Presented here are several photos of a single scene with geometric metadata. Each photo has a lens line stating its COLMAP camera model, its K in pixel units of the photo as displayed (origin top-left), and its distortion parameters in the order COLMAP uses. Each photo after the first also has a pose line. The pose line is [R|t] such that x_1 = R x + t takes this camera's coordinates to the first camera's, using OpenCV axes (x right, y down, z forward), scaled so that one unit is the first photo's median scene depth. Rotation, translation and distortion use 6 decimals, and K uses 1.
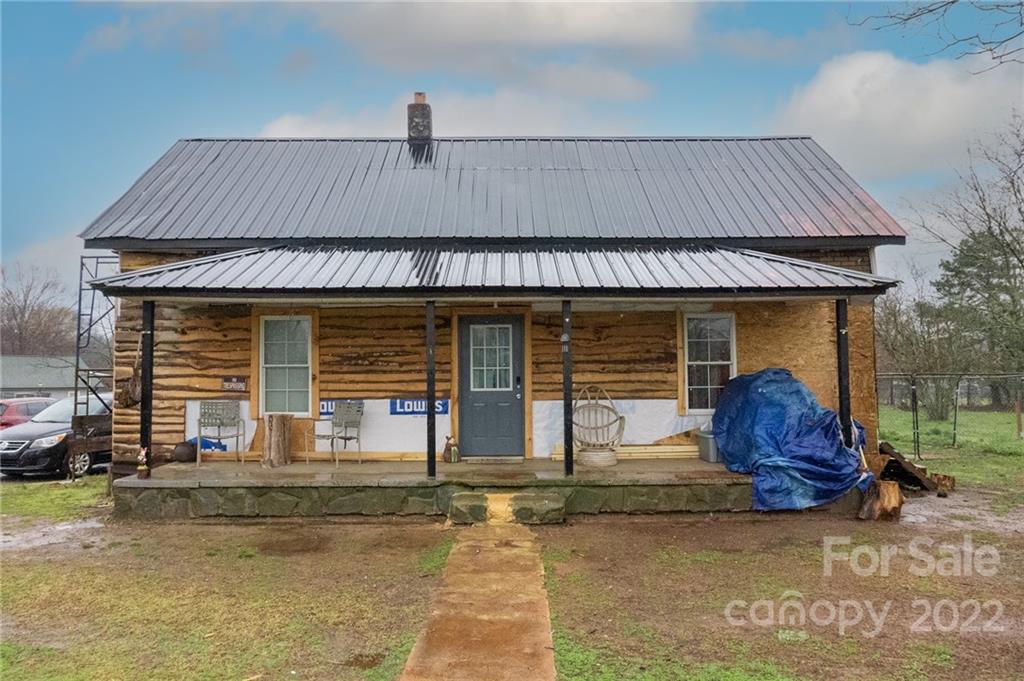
lens RADIAL K [[738.8, 0, 512.0], [0, 738.8, 340.5], [0, 0, 1]] dist [-0.051228, 0.000183]
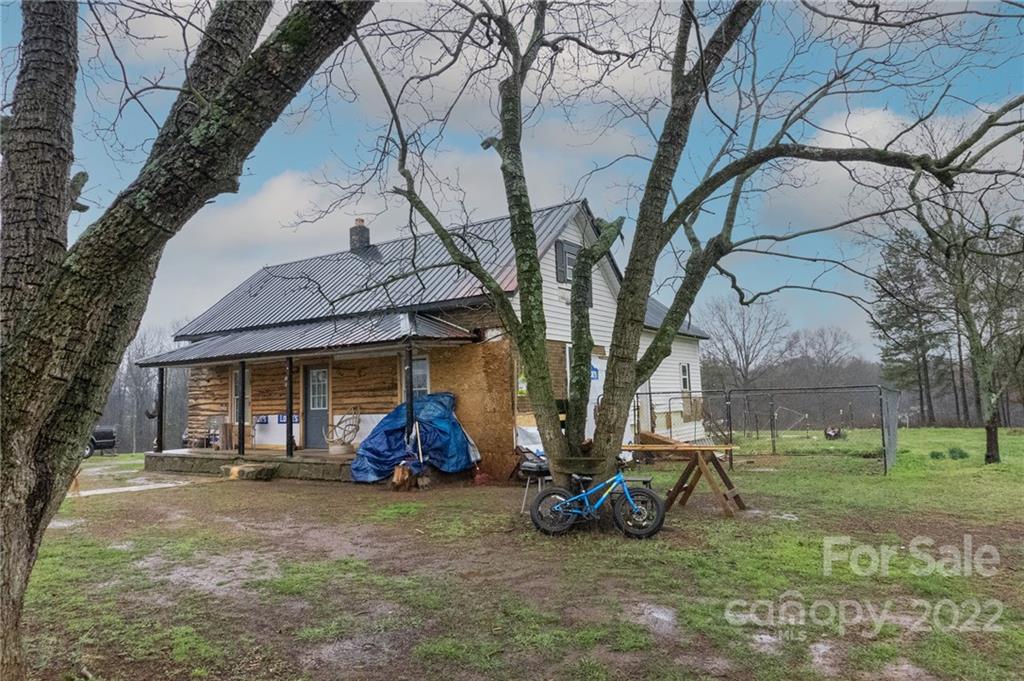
lens RADIAL K [[692.7, 0, 512.0], [0, 692.7, 340.5], [0, 0, 1]] dist [-0.155804, -0.000130]
pose [[0.849325, -0.070026, -0.523204, 1.178259], [0.056615, 0.997529, -0.041605, 0.001436], [0.524825, 0.005715, 0.851191, -0.091391]]
